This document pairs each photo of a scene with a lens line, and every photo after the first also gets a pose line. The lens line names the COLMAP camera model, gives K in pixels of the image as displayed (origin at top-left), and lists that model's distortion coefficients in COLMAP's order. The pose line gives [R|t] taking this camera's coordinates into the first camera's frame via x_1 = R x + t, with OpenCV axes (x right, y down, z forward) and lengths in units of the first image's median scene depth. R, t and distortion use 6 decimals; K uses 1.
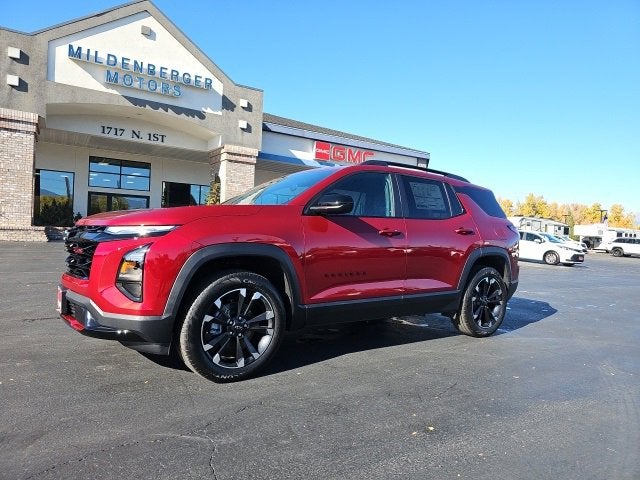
lens RADIAL K [[417.6, 0, 318.4], [0, 417.6, 237.1], [0, 0, 1]] dist [0.054901, -0.042838]
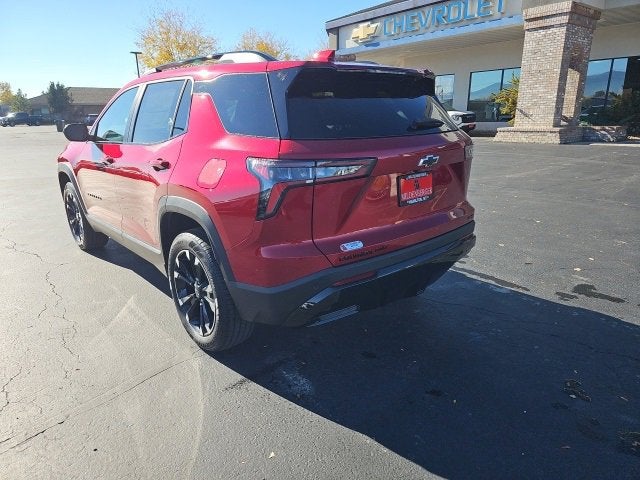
lens RADIAL K [[423.2, 0, 318.9], [0, 423.2, 239.1], [0, 0, 1]] dist [0.055147, -0.041474]
pose [[0.115927, 0.235492, -0.964938, 0.299274], [0.008675, 0.971210, 0.238065, -0.016191], [0.993220, -0.035969, 0.110547, 0.344463]]
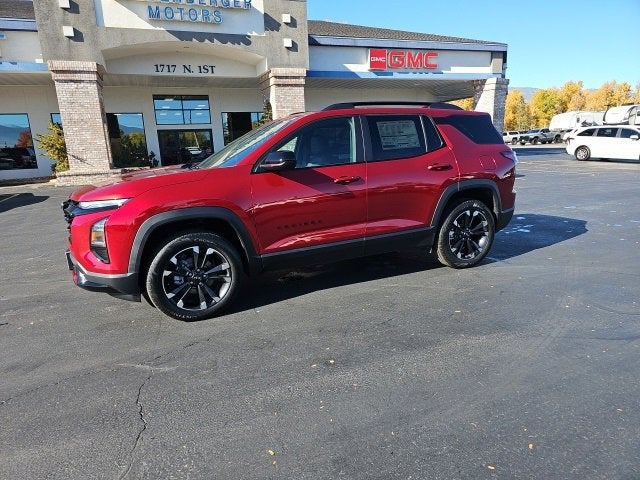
lens RADIAL K [[417.6, 0, 314.6], [0, 417.6, 244.0], [0, 0, 1]] dist [0.054901, -0.042838]
pose [[0.977976, -0.040299, -0.204791, 0.076228], [0.083374, 0.974929, 0.206305, -0.019300], [0.191343, -0.218835, 0.956817, -0.011368]]
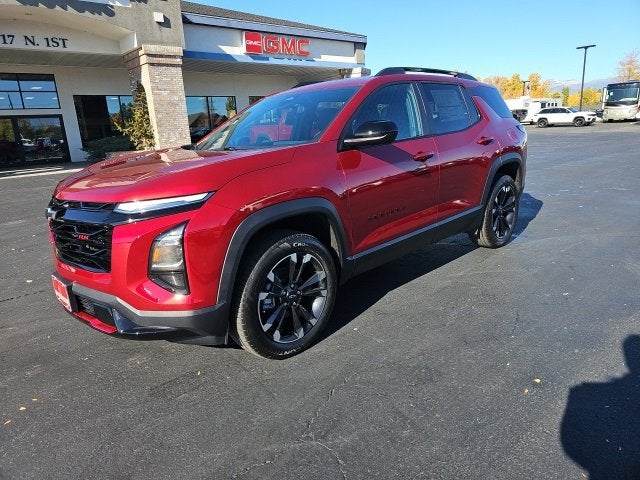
lens RADIAL K [[417.6, 0, 310.0], [0, 417.6, 234.4], [0, 0, 1]] dist [0.054901, -0.042838]
pose [[0.984267, -0.133658, 0.115557, -0.047357], [0.103094, 0.965596, 0.238737, -0.022062], [-0.143491, -0.223068, 0.964184, 0.038173]]
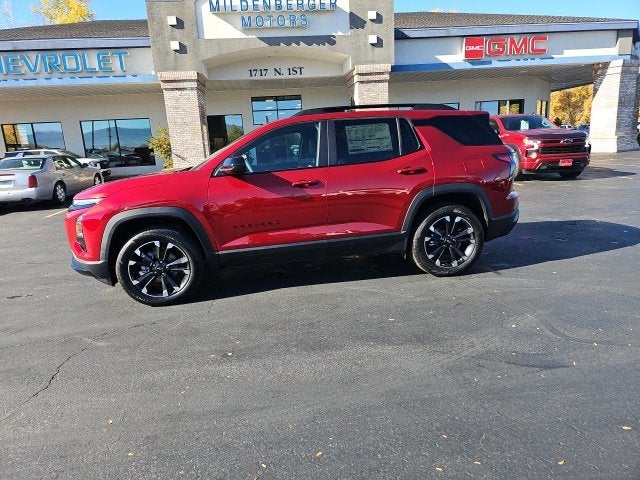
lens RADIAL K [[417.6, 0, 311.7], [0, 417.6, 238.2], [0, 0, 1]] dist [0.054901, -0.042838]
pose [[0.892346, 0.002776, -0.451343, 0.171577], [0.089310, 0.979123, 0.182596, -0.017135], [0.442427, -0.203249, 0.873469, 0.009521]]
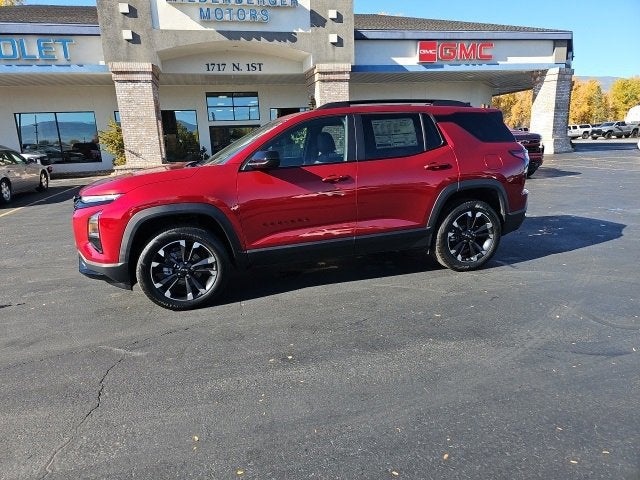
lens RADIAL K [[417.6, 0, 311.6], [0, 417.6, 240.1], [0, 0, 1]] dist [0.054901, -0.042838]
pose [[0.942957, -0.009076, -0.332792, 0.117545], [0.079641, 0.976754, 0.199020, -0.018618], [0.323250, -0.214171, 0.921759, -0.004264]]
